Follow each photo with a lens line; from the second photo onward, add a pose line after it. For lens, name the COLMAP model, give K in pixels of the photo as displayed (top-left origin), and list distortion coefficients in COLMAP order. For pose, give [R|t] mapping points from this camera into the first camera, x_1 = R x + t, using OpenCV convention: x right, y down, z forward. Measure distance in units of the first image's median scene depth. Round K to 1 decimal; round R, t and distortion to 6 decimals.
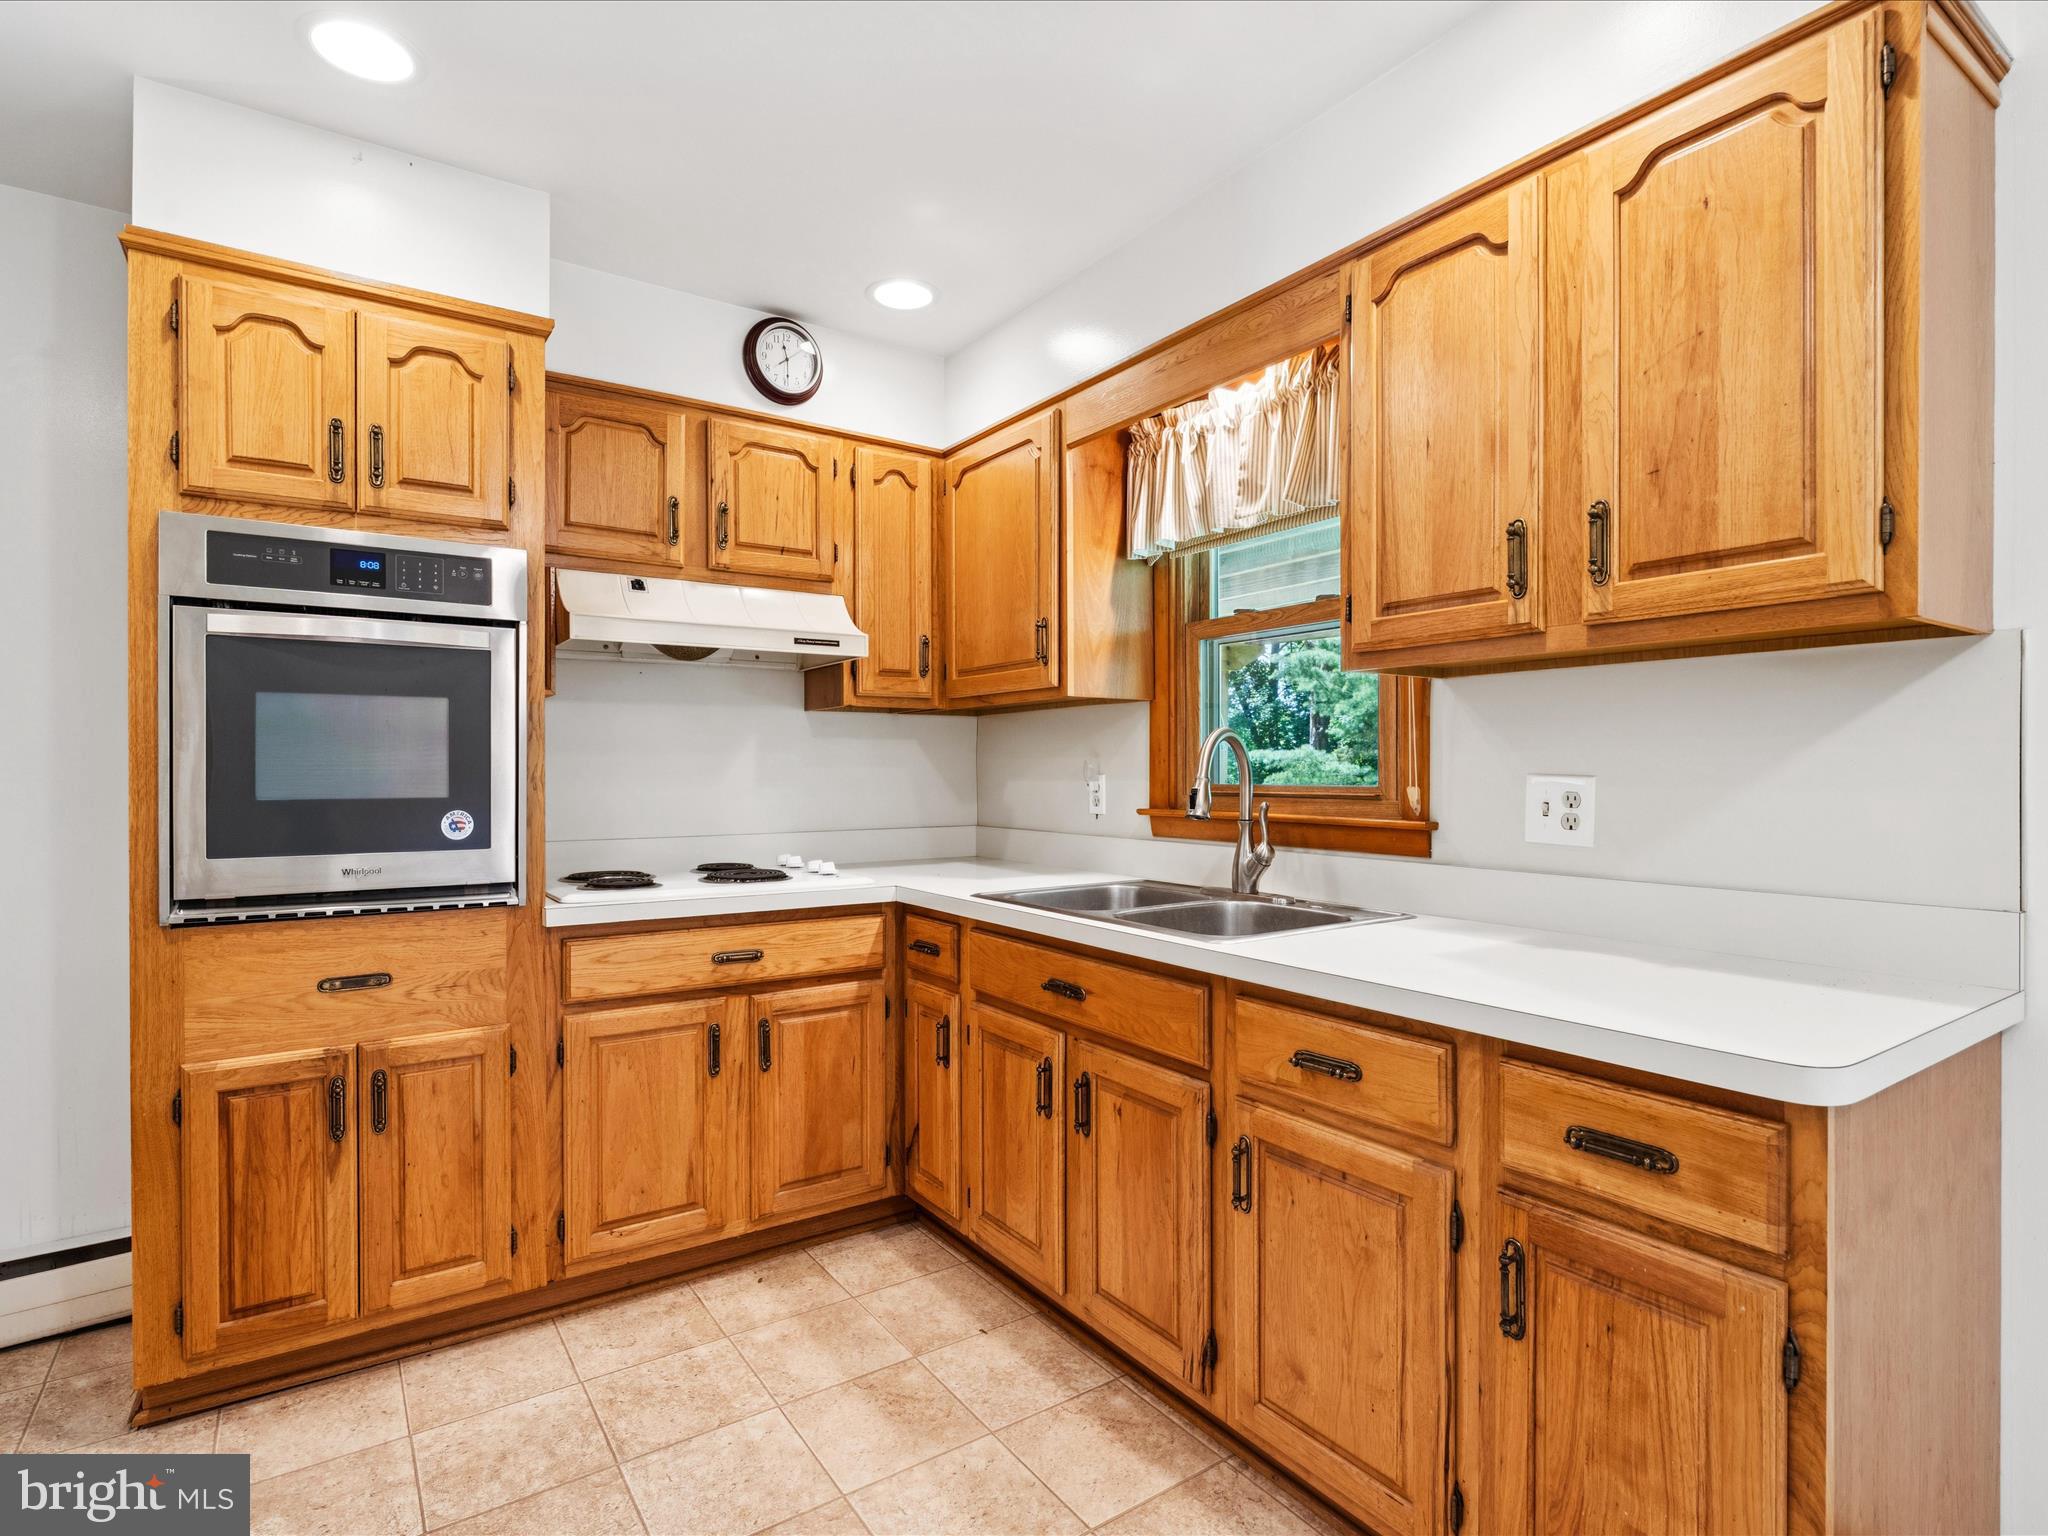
lens RADIAL K [[1067.2, 0, 1036.5], [0, 1067.2, 775.8], [0, 0, 1]] dist [-0.006934, 0.001641]
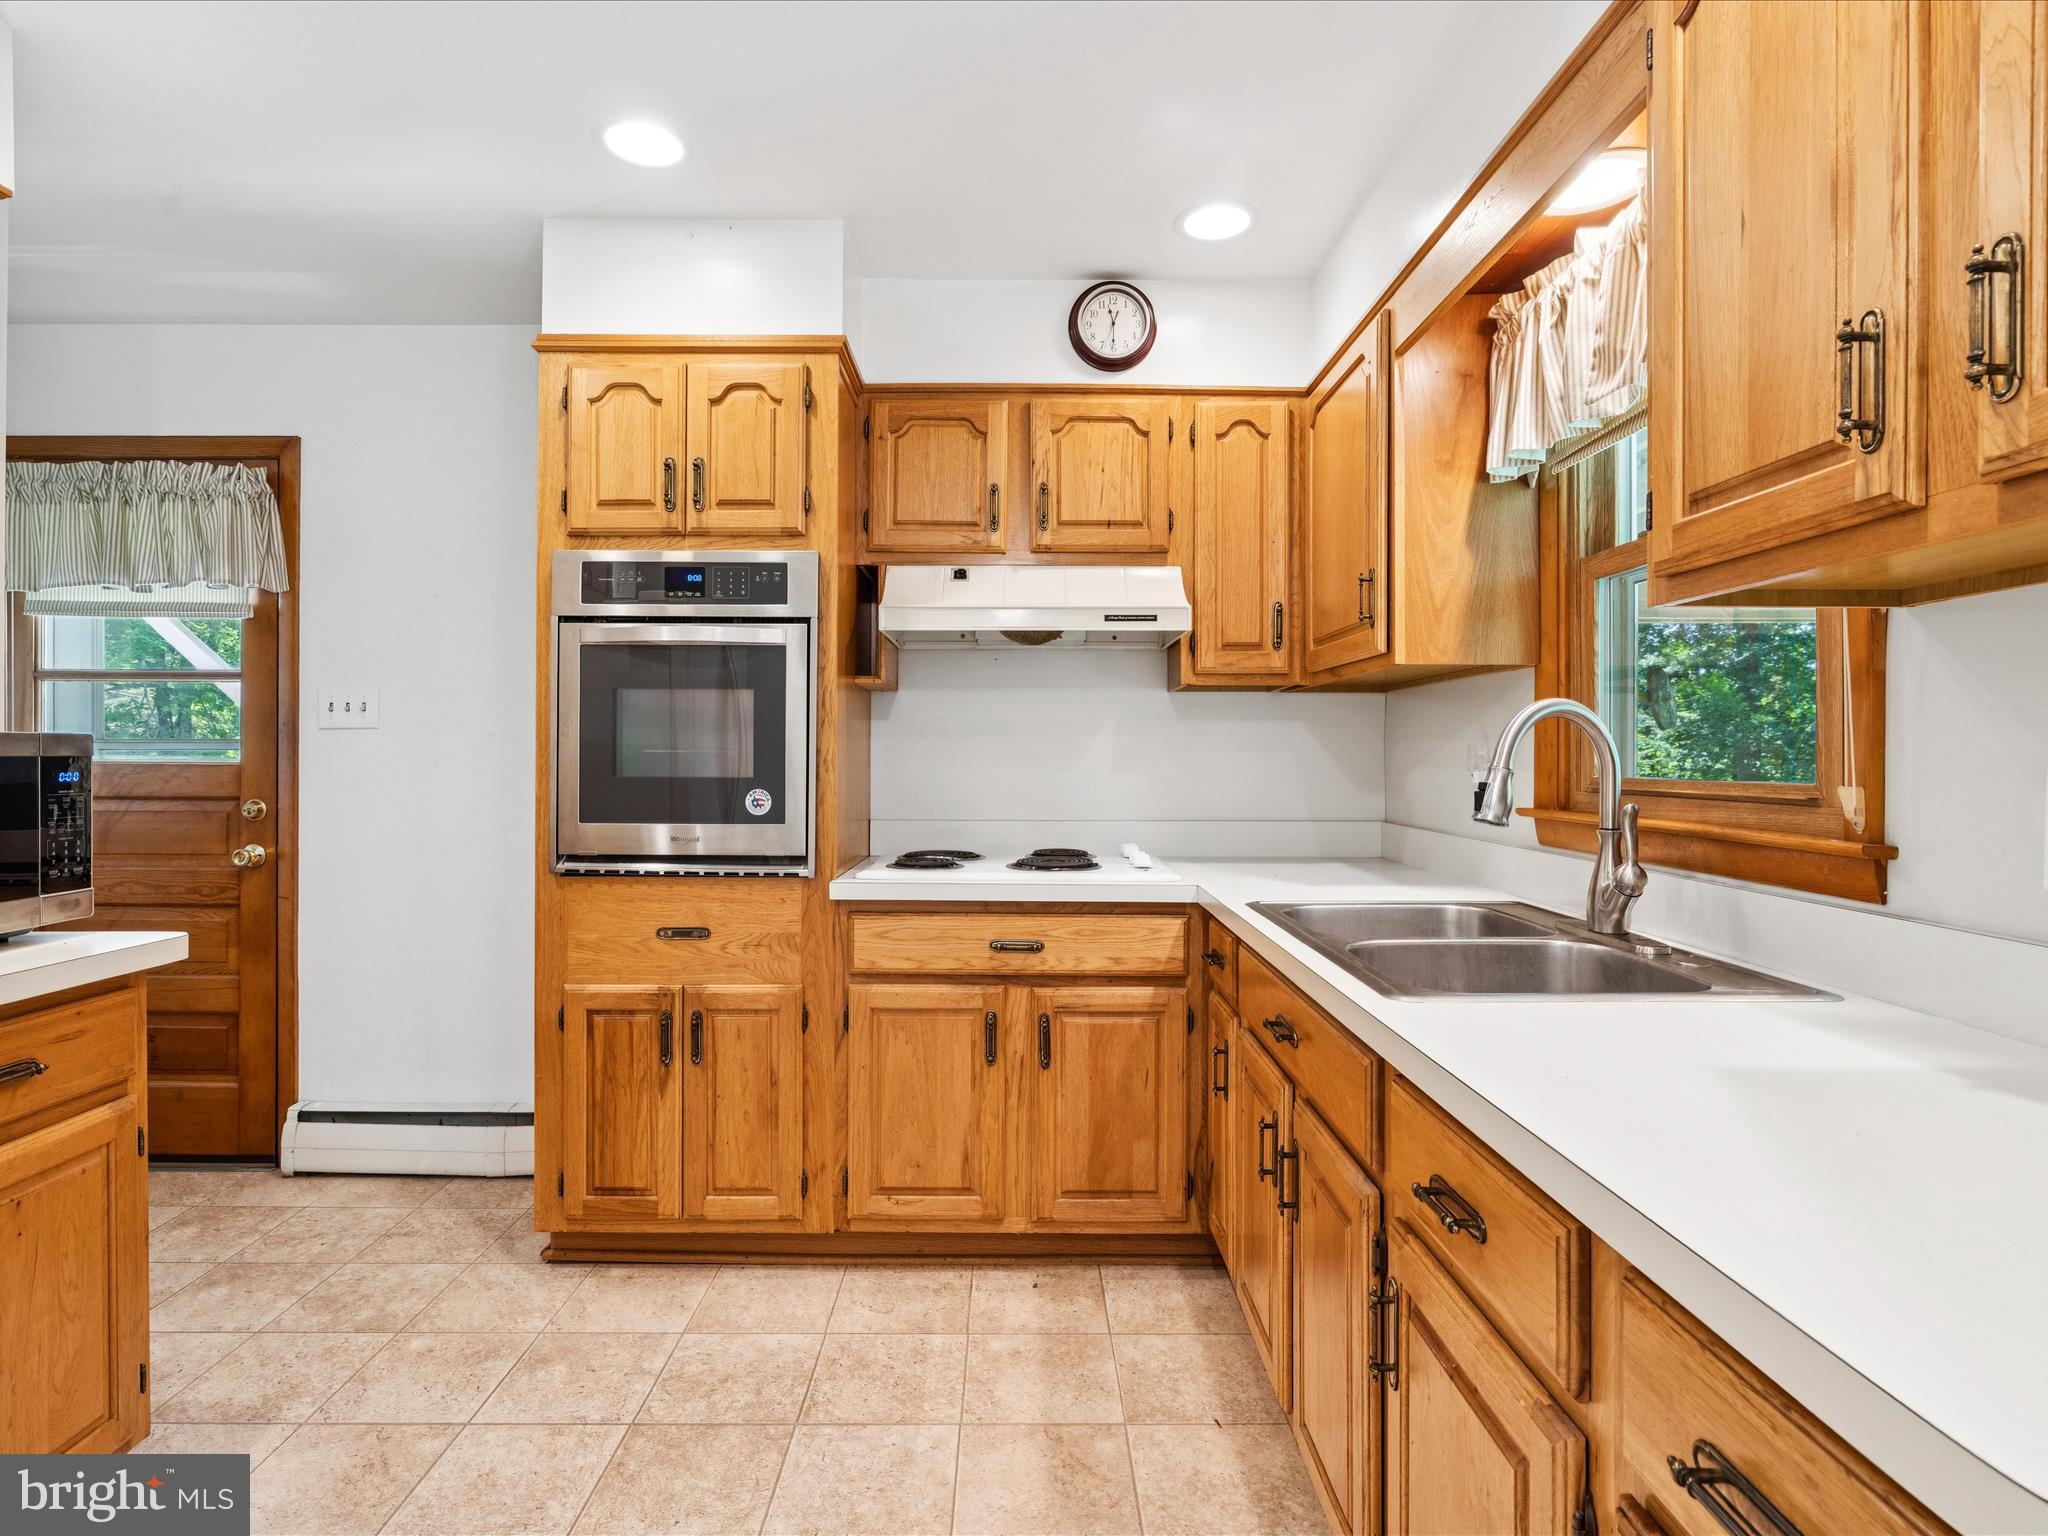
lens RADIAL K [[1067.2, 0, 1022.0], [0, 1067.2, 751.8], [0, 0, 1]] dist [-0.006934, 0.001641]
pose [[0.819401, 0.003083, -0.573212, 0.307504], [-0.007802, 0.999953, -0.005775, -0.002447], [0.573167, 0.009204, 0.819387, 0.220616]]
